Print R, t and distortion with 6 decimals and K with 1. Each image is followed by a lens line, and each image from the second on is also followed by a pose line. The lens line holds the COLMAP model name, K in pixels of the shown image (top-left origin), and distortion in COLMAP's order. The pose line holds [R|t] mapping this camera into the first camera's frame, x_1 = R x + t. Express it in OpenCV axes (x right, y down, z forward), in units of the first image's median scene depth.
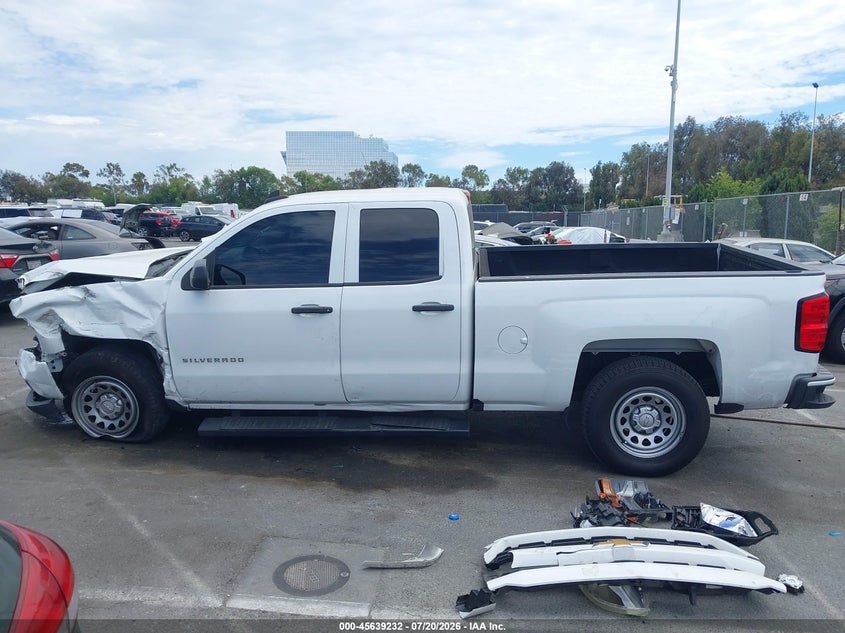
lens RADIAL K [[653.3, 0, 422.5], [0, 653.3, 316.5], [0, 0, 1]] dist [0.057788, -0.084176]
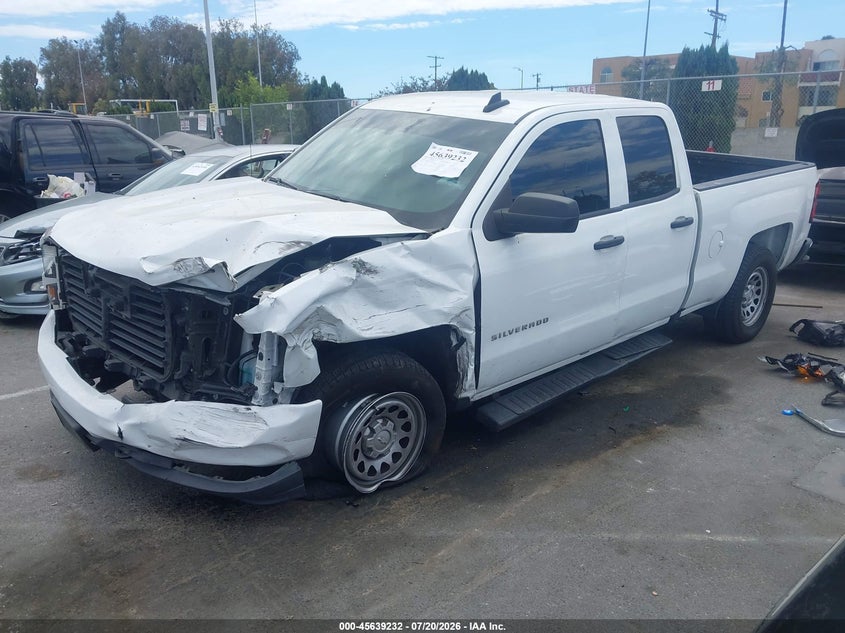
lens RADIAL K [[653.3, 0, 422.5], [0, 653.3, 316.5], [0, 0, 1]] dist [0.057788, -0.084176]
pose [[0.700147, -0.213731, 0.681258, -0.888624], [0.119286, 0.975750, 0.183528, -0.095966], [-0.703964, -0.047232, 0.708664, 0.543923]]
